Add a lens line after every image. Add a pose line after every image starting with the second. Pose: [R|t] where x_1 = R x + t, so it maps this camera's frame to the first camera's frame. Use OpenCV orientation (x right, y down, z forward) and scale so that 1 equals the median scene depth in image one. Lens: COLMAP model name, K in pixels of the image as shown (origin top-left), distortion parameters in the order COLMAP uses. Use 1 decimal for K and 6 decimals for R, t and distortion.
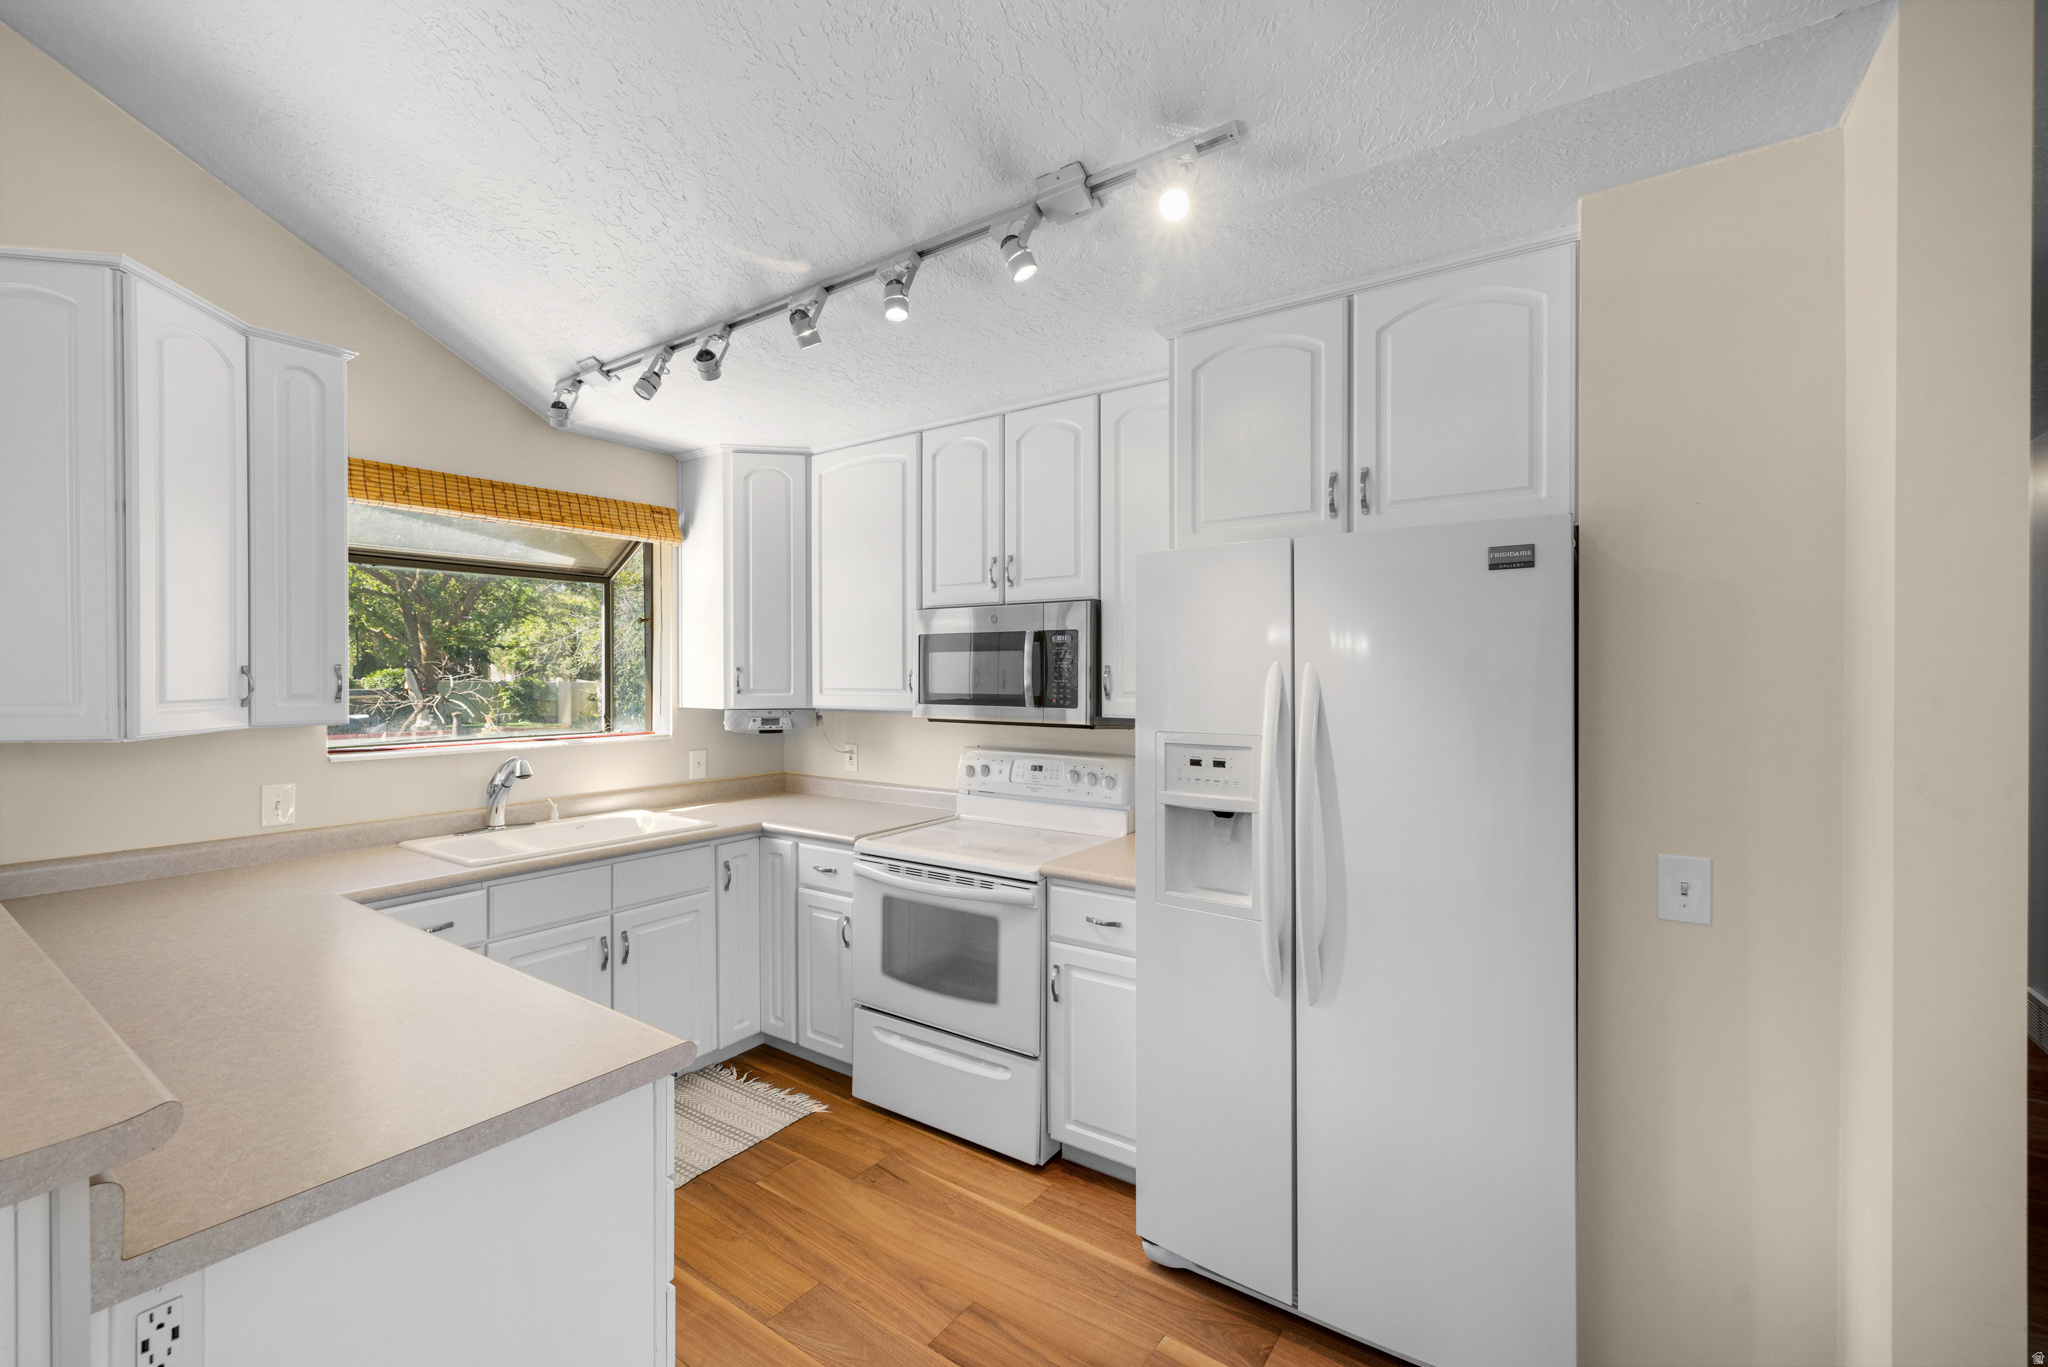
lens RADIAL K [[871.0, 0, 1031.1], [0, 871.0, 674.1], [0, 0, 1]] dist [0.000115, 0.000011]
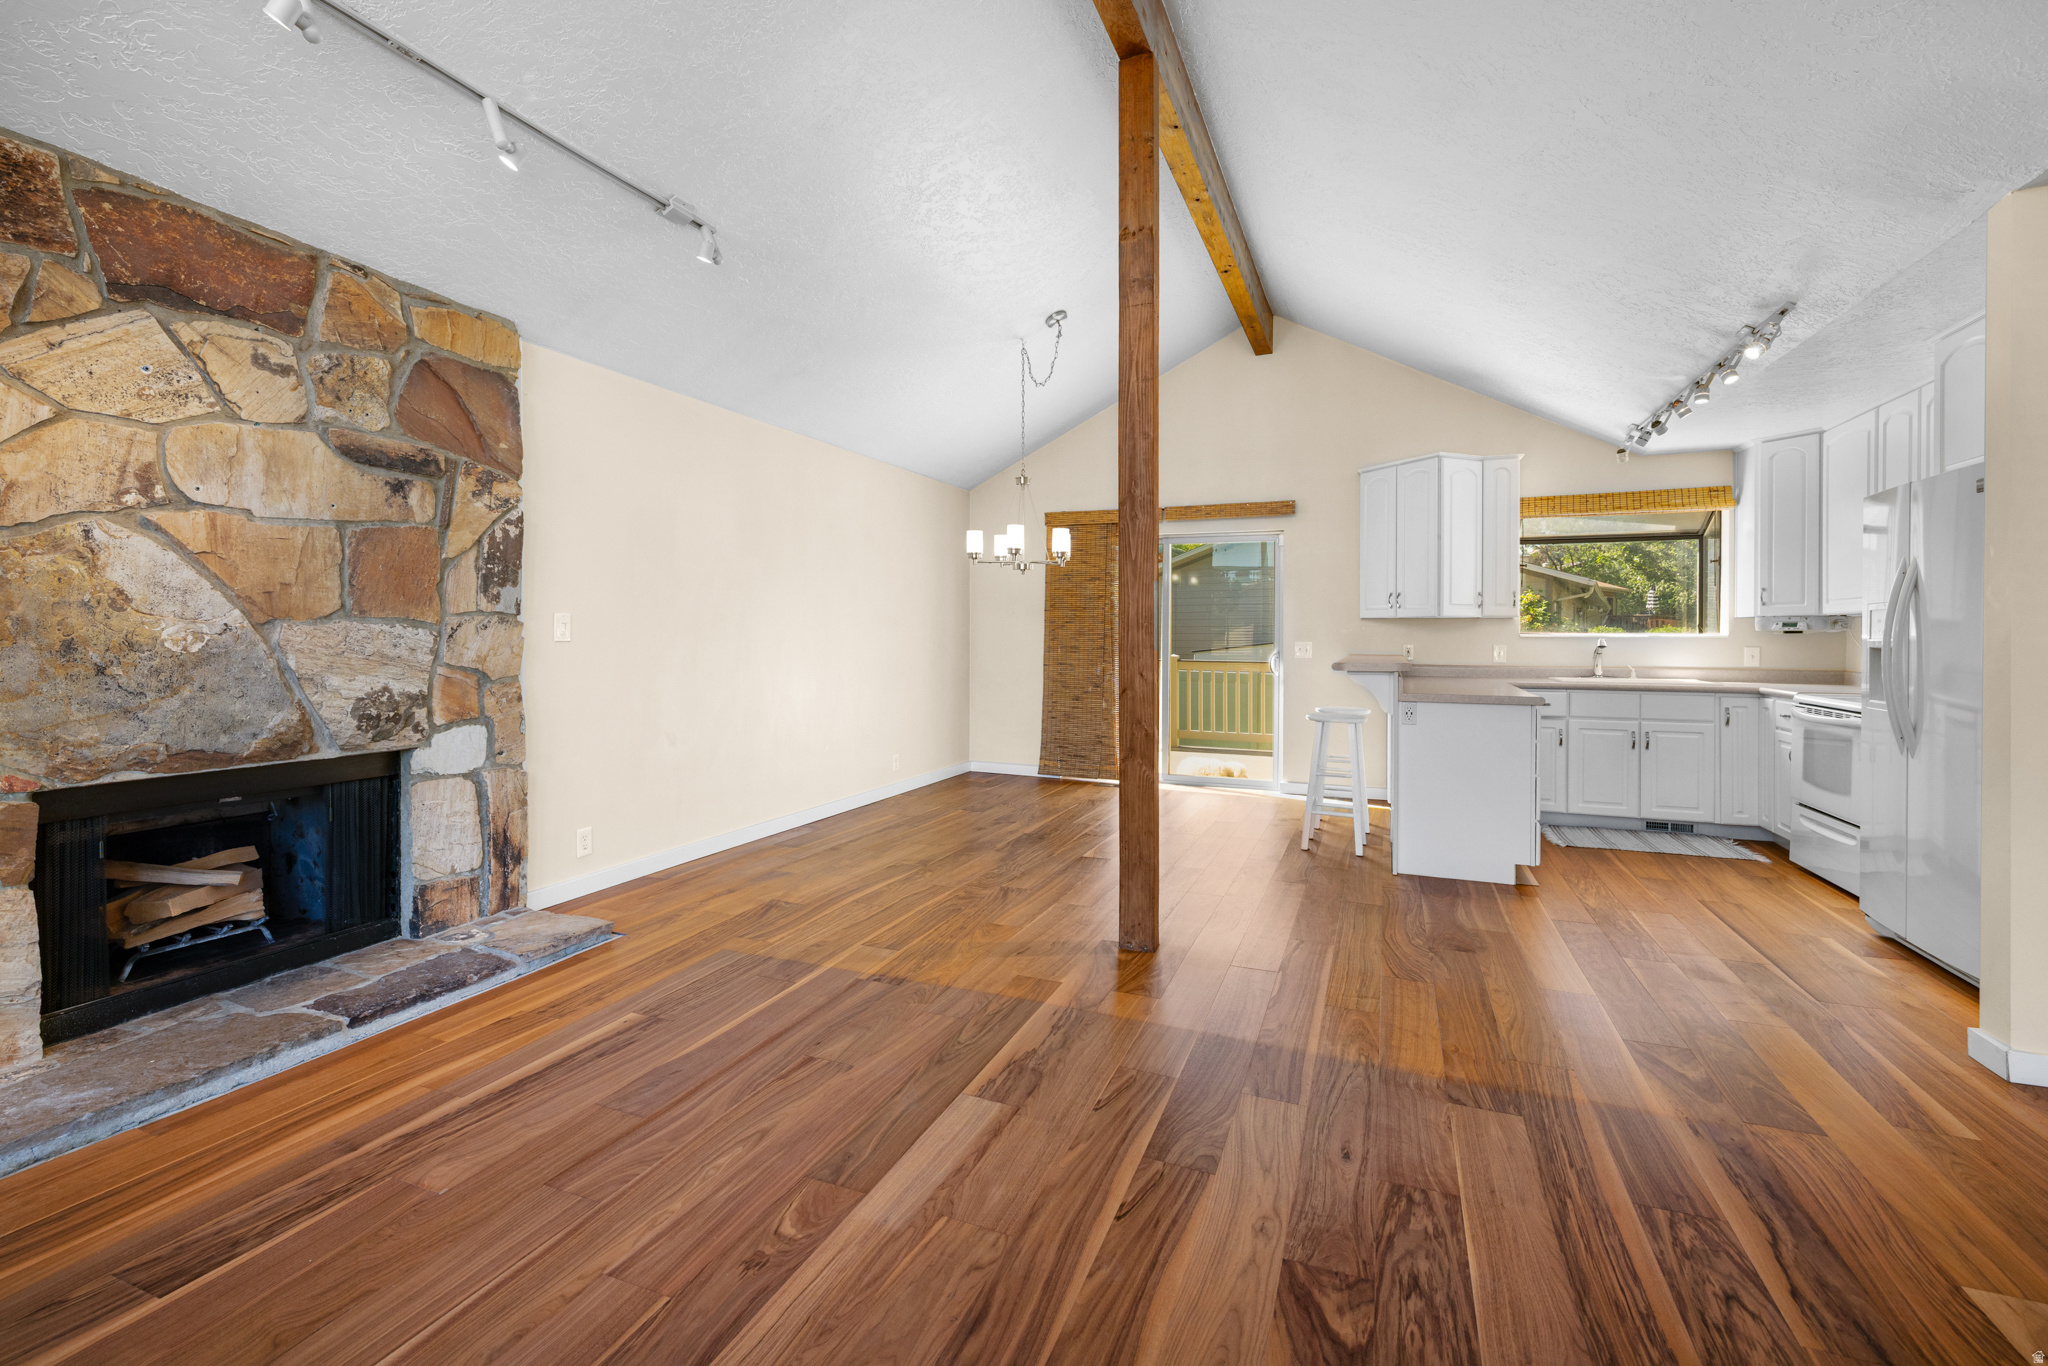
lens RADIAL K [[881.0, 0, 1023.0], [0, 881.0, 651.0], [0, 0, 1]] dist [-0.000028, -0.000028]
pose [[0.223302, 0.018381, -0.974576, 0.971192], [-0.007141, 0.999826, 0.017221, 0.095471], [0.974723, 0.003114, 0.223394, -0.647407]]
